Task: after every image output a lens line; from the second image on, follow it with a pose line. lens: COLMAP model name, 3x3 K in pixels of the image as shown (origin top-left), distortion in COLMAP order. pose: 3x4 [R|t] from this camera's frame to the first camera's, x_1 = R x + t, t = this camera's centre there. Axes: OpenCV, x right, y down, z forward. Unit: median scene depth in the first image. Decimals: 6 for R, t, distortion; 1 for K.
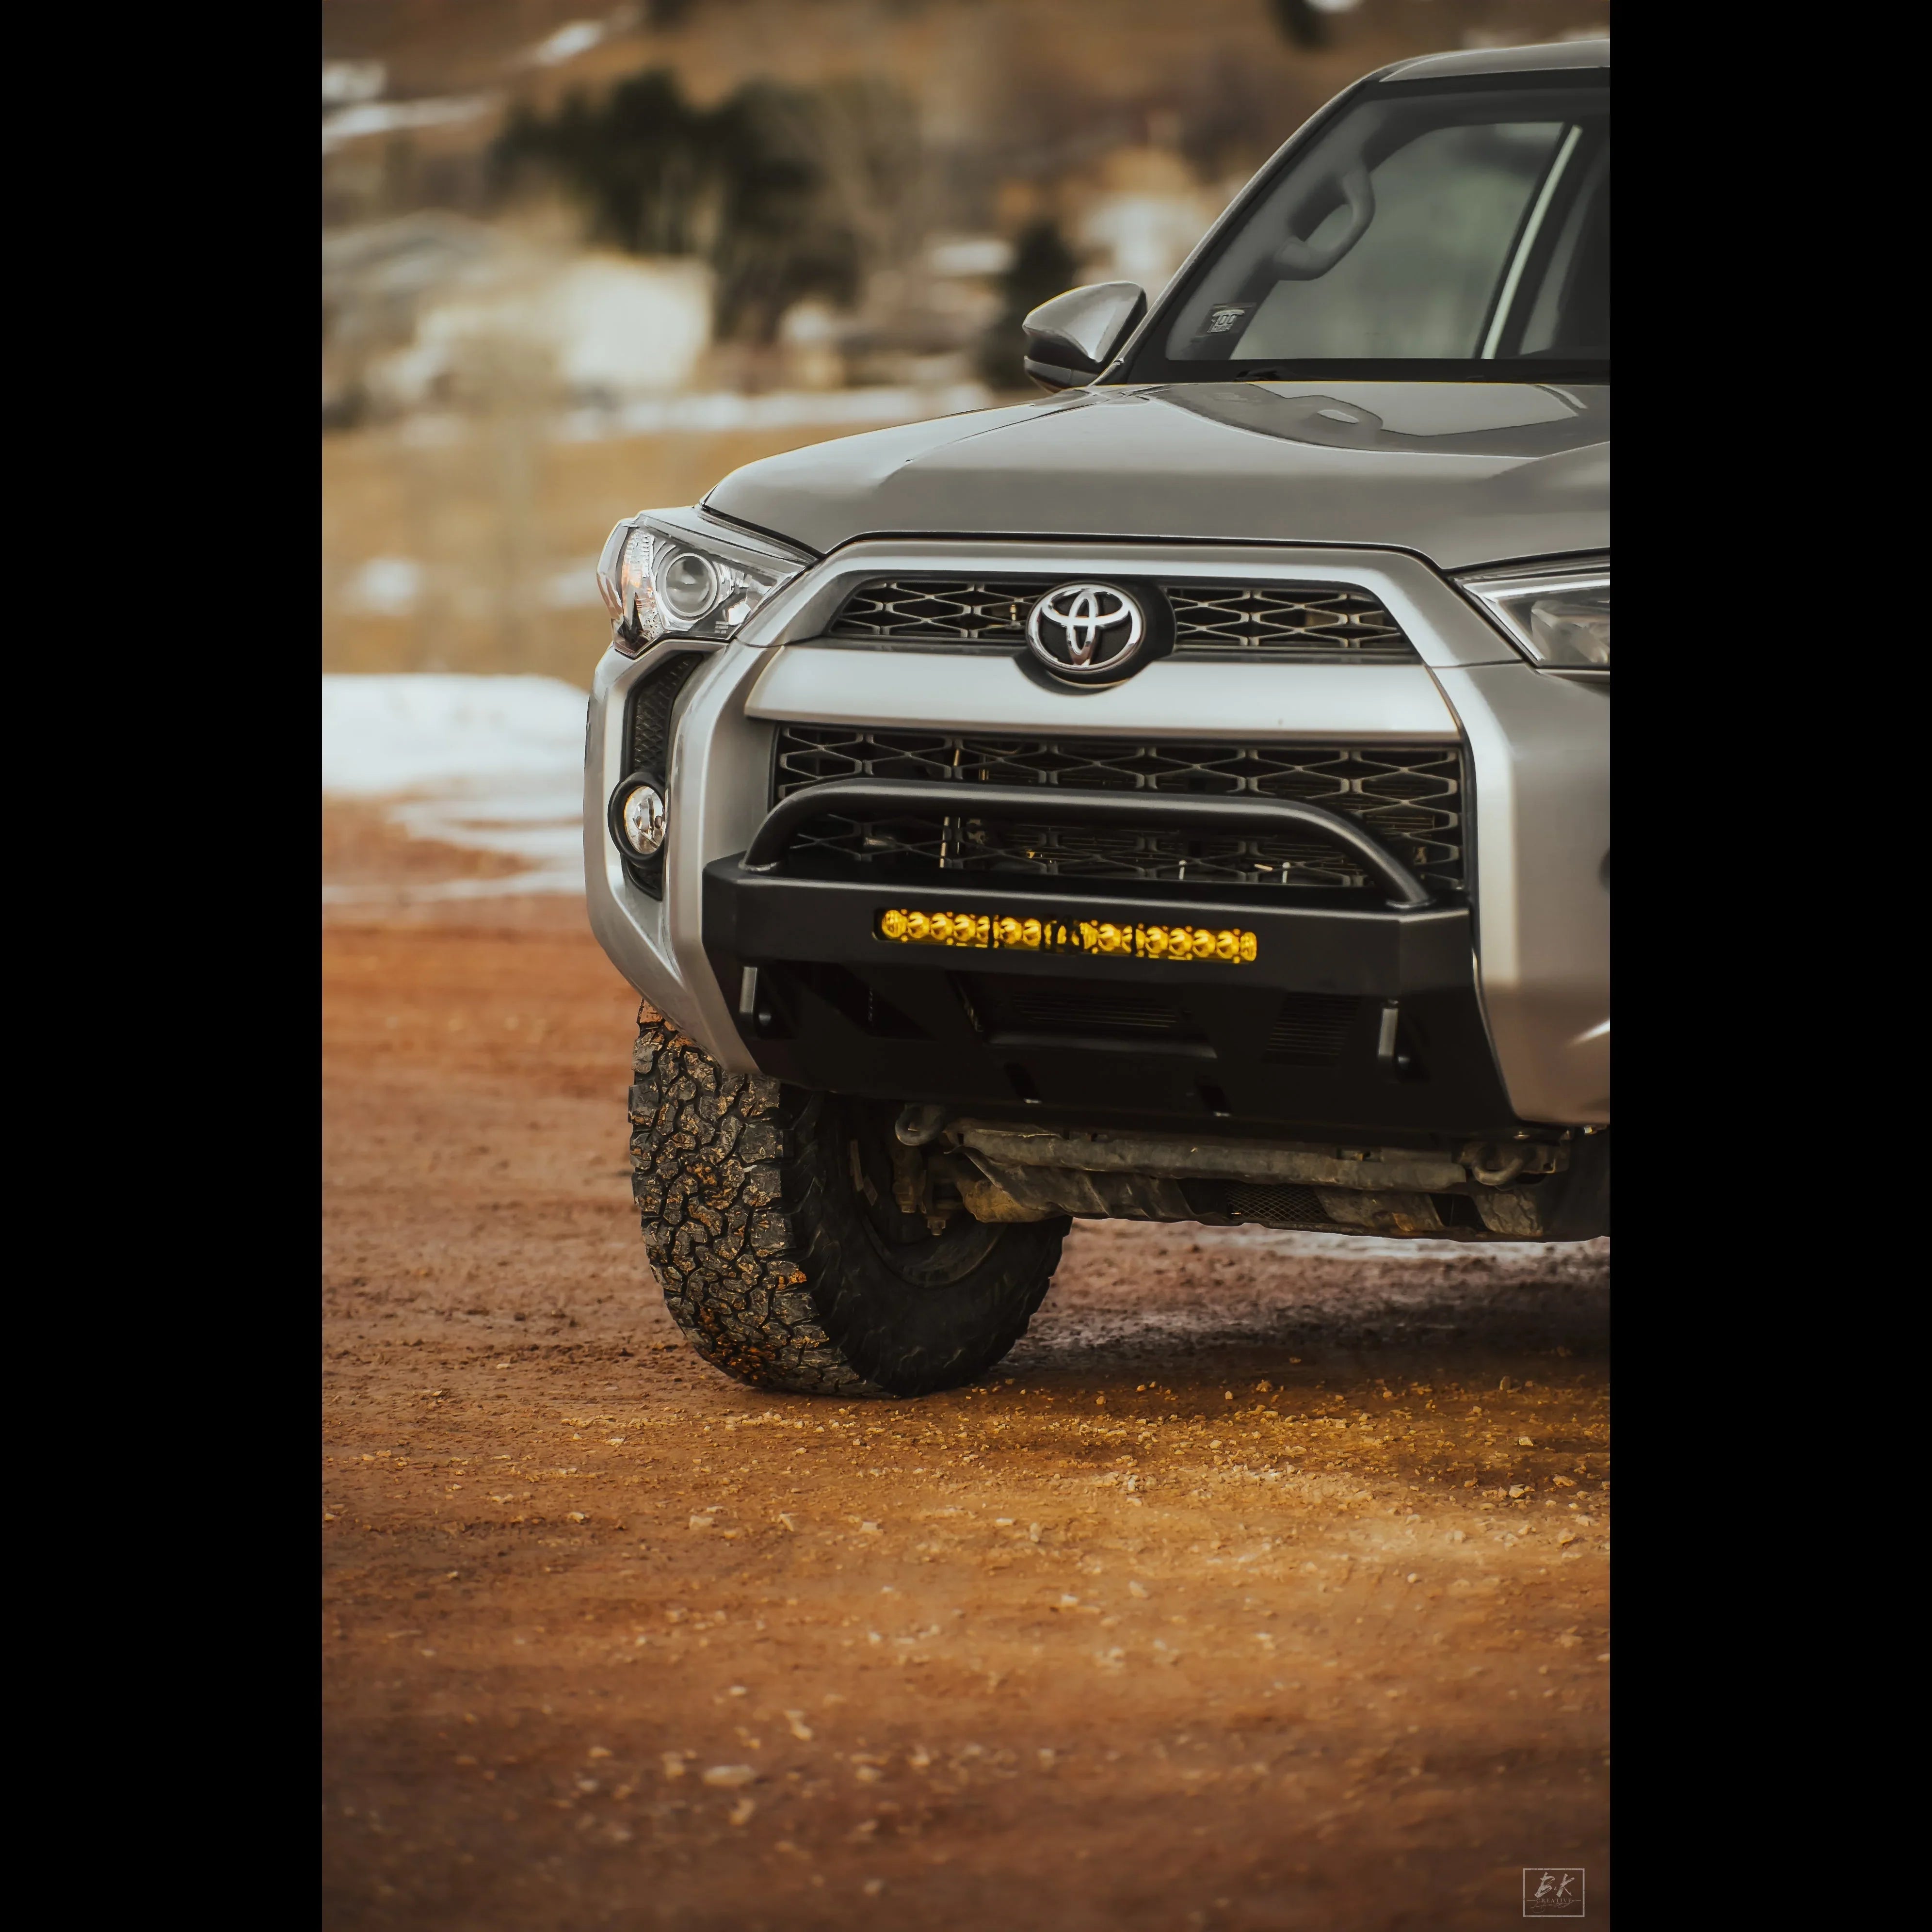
lens RADIAL K [[8287.7, 0, 966.0], [0, 8287.7, 966.0], [0, 0, 1]] dist [-0.420311, 7.971147]
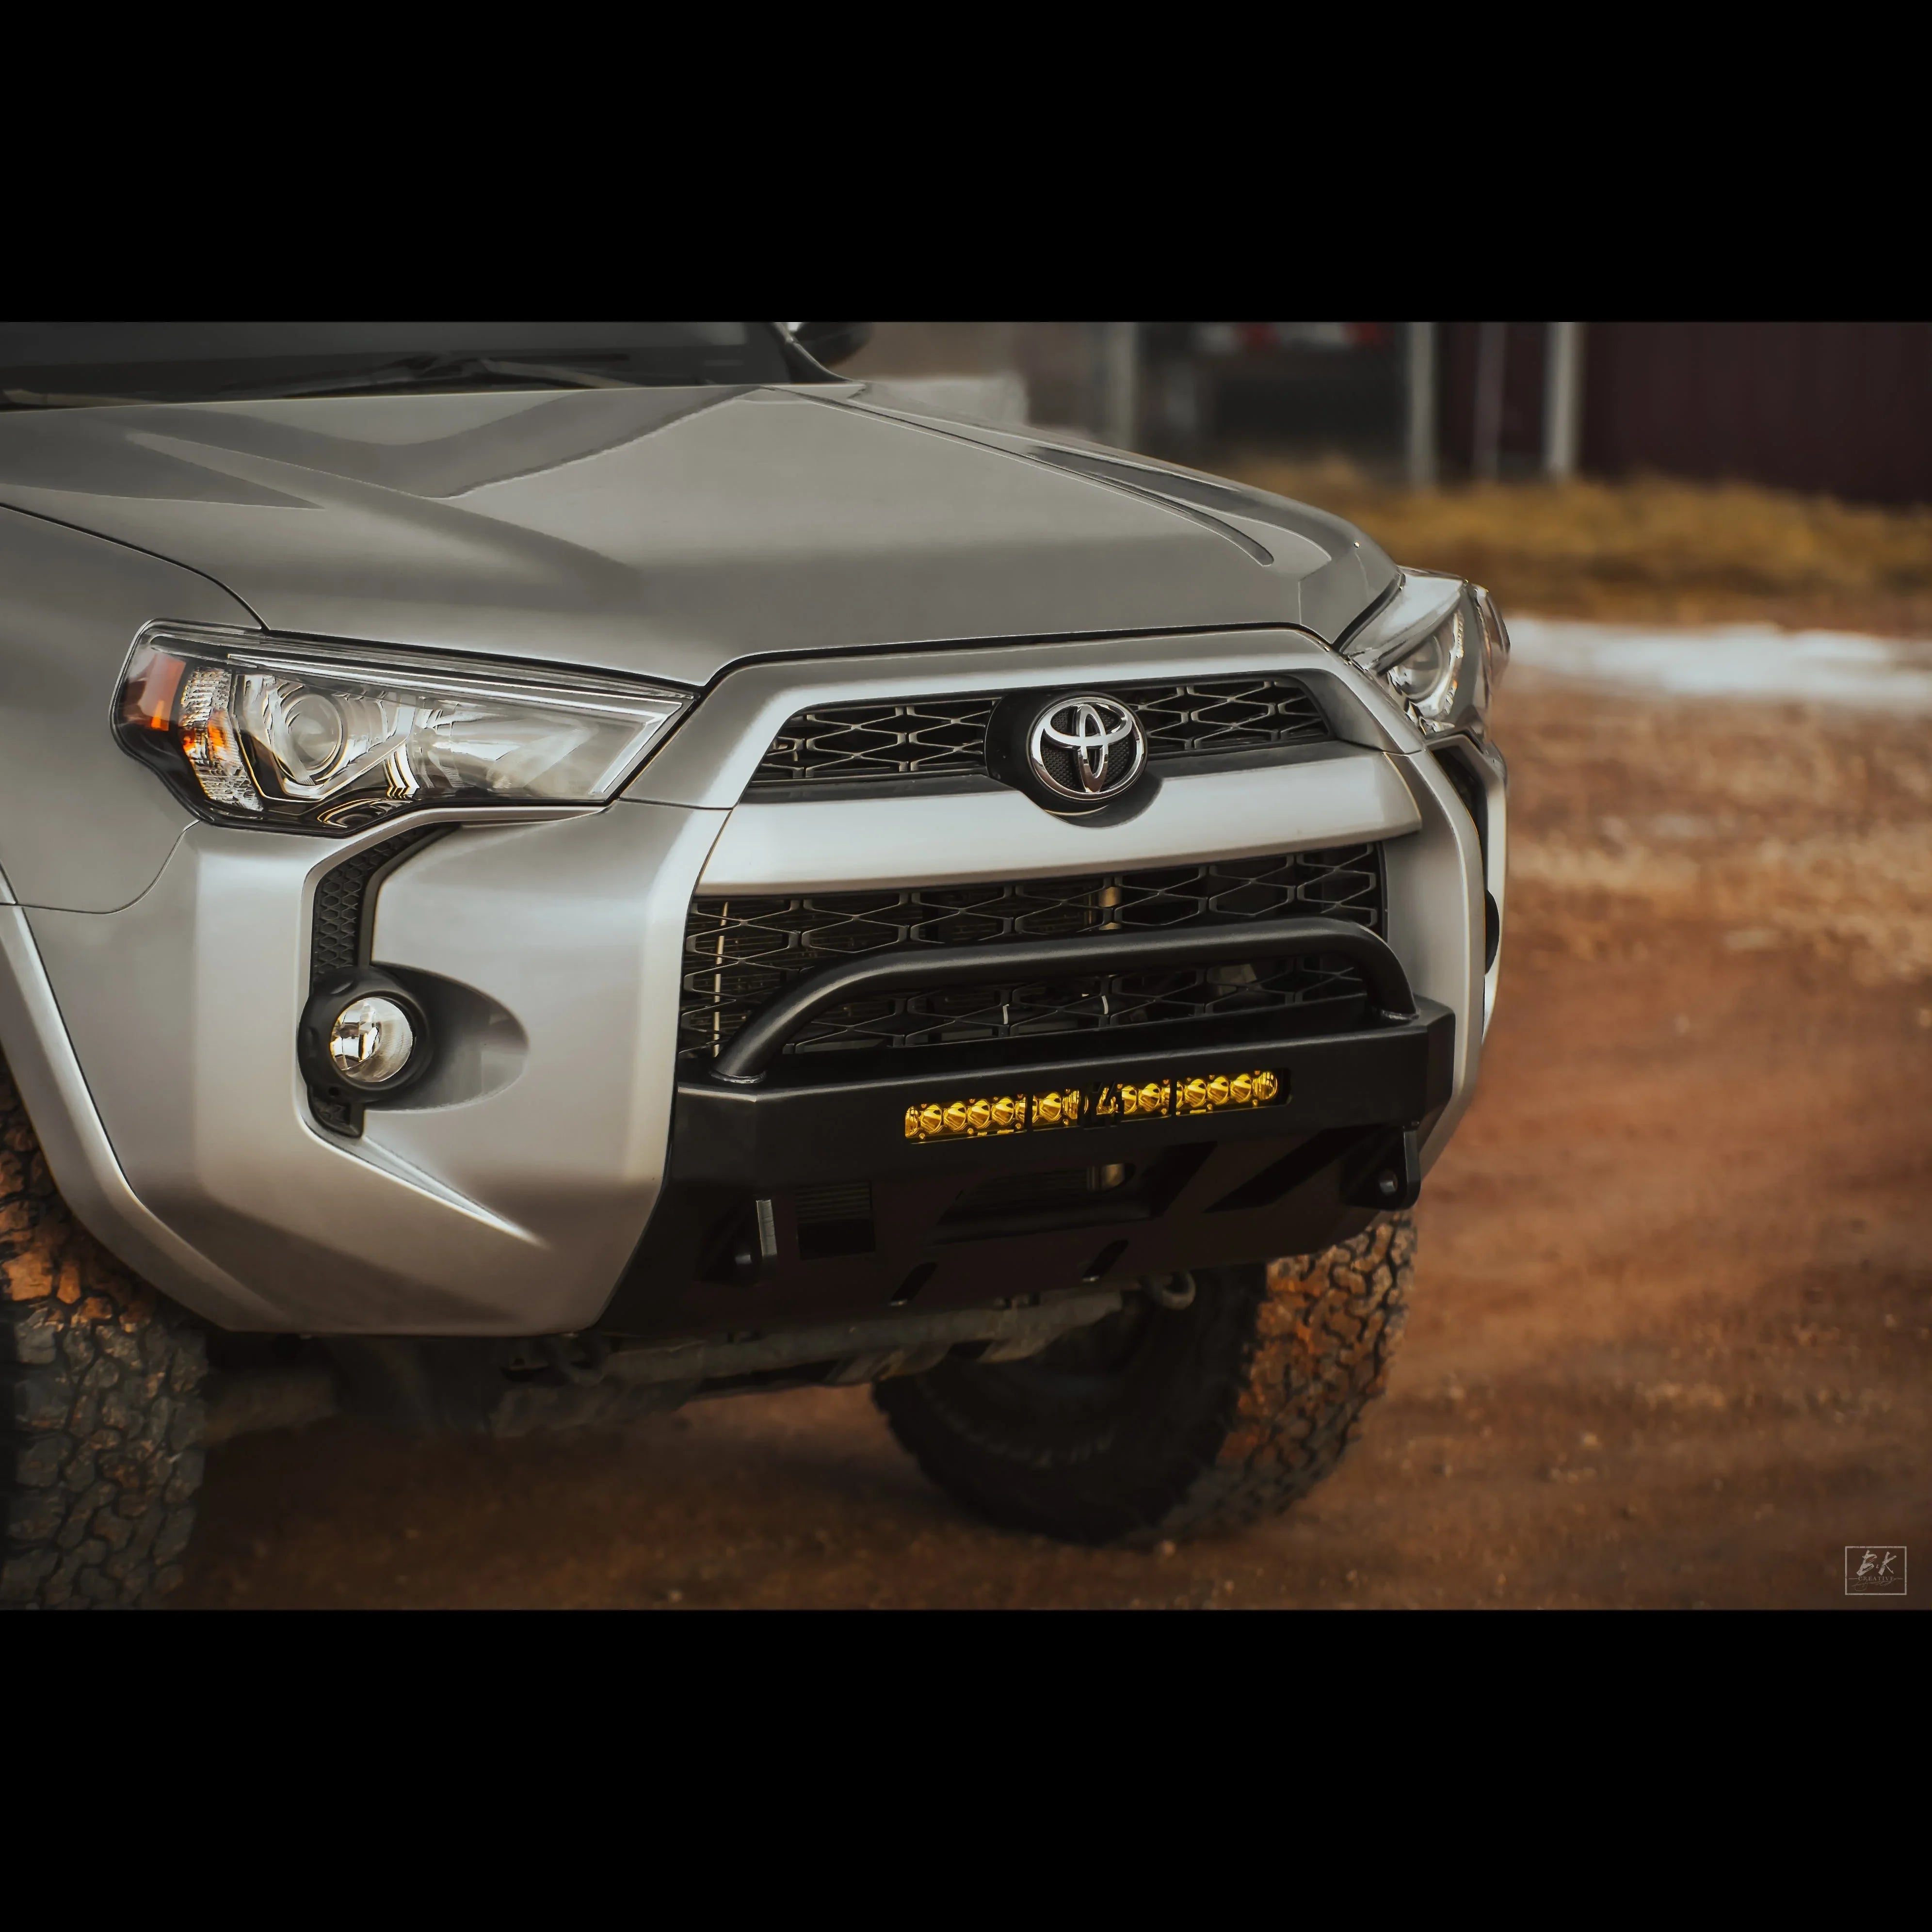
lens RADIAL K [[8287.7, 0, 966.0], [0, 8287.7, 966.0], [0, 0, 1]] dist [-0.420311, 7.971147]
pose [[0.318146, -0.128649, 0.939272, -0.793585], [0.057124, 0.991551, 0.116461, -0.118102], [-0.946319, 0.016604, 0.322807, 0.725937]]
